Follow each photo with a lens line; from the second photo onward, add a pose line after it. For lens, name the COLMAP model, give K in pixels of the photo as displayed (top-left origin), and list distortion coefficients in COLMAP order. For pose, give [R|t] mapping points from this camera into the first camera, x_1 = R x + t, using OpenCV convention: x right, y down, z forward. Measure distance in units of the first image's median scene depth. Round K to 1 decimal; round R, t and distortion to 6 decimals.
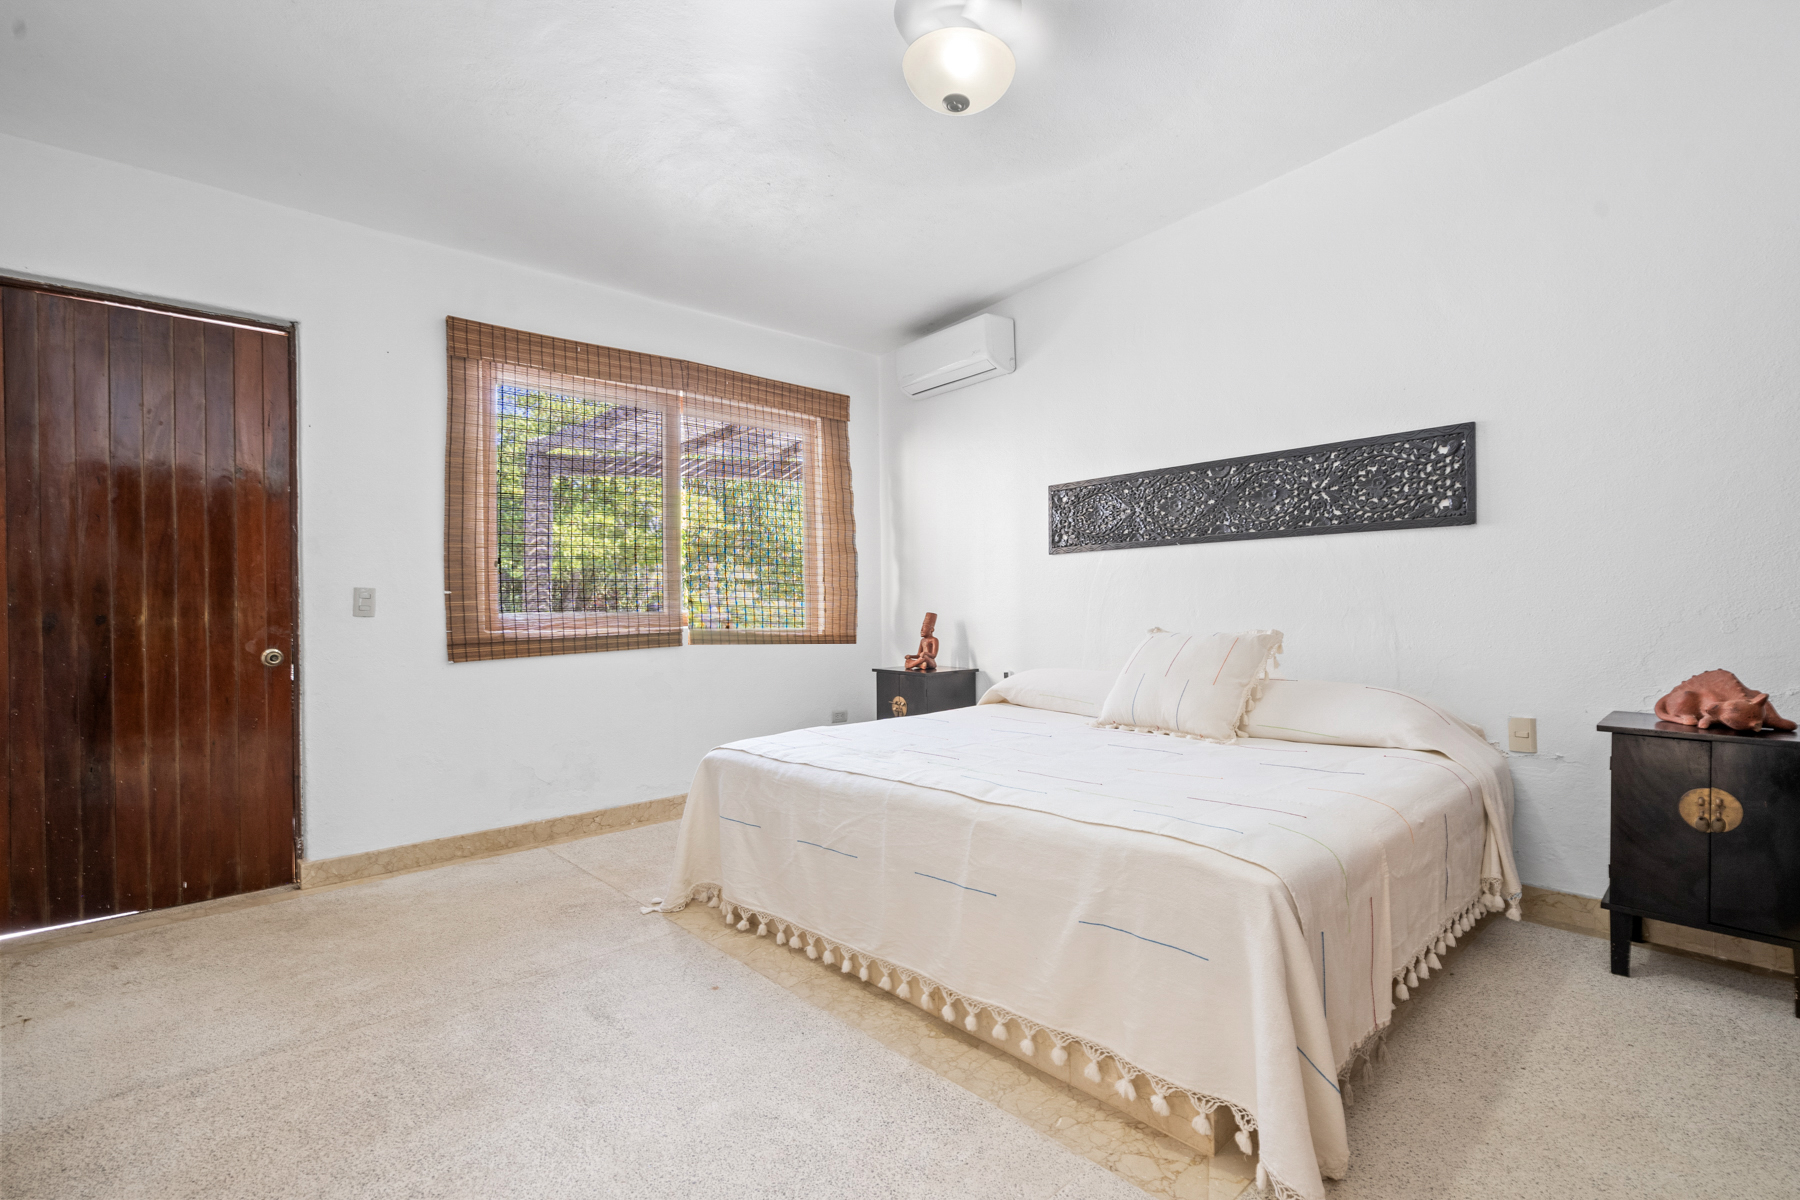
lens RADIAL K [[827.0, 0, 898.2], [0, 827.0, 612.7], [0, 0, 1]] dist [0.003030, 0.000401]
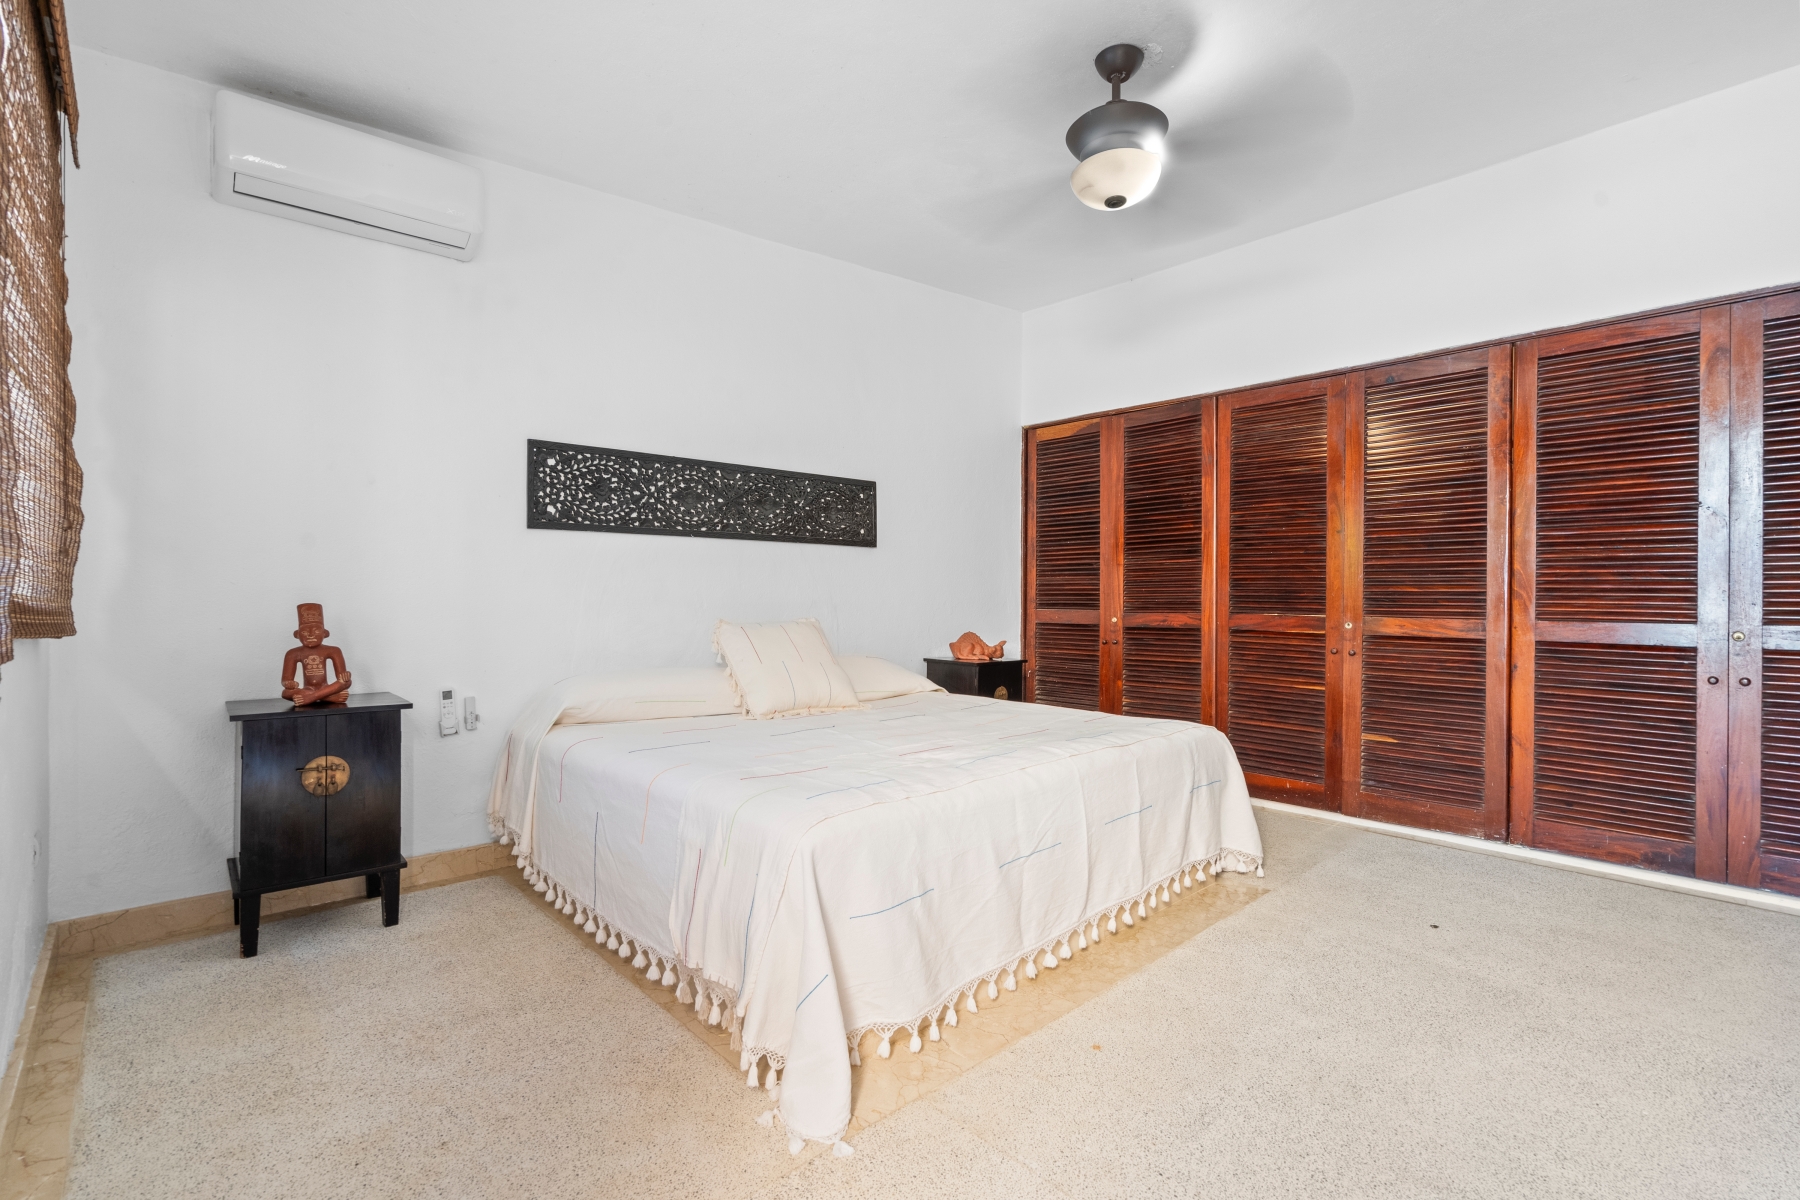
lens RADIAL K [[842.1, 0, 901.3], [0, 842.1, 593.9], [0, 0, 1]] dist [-0.001630, 0.000090]
pose [[-0.027273, 0.011345, 0.999564, -0.728656], [0.000387, 0.999936, -0.011338, -0.001438], [-0.999628, 0.000077, -0.027275, 0.820095]]
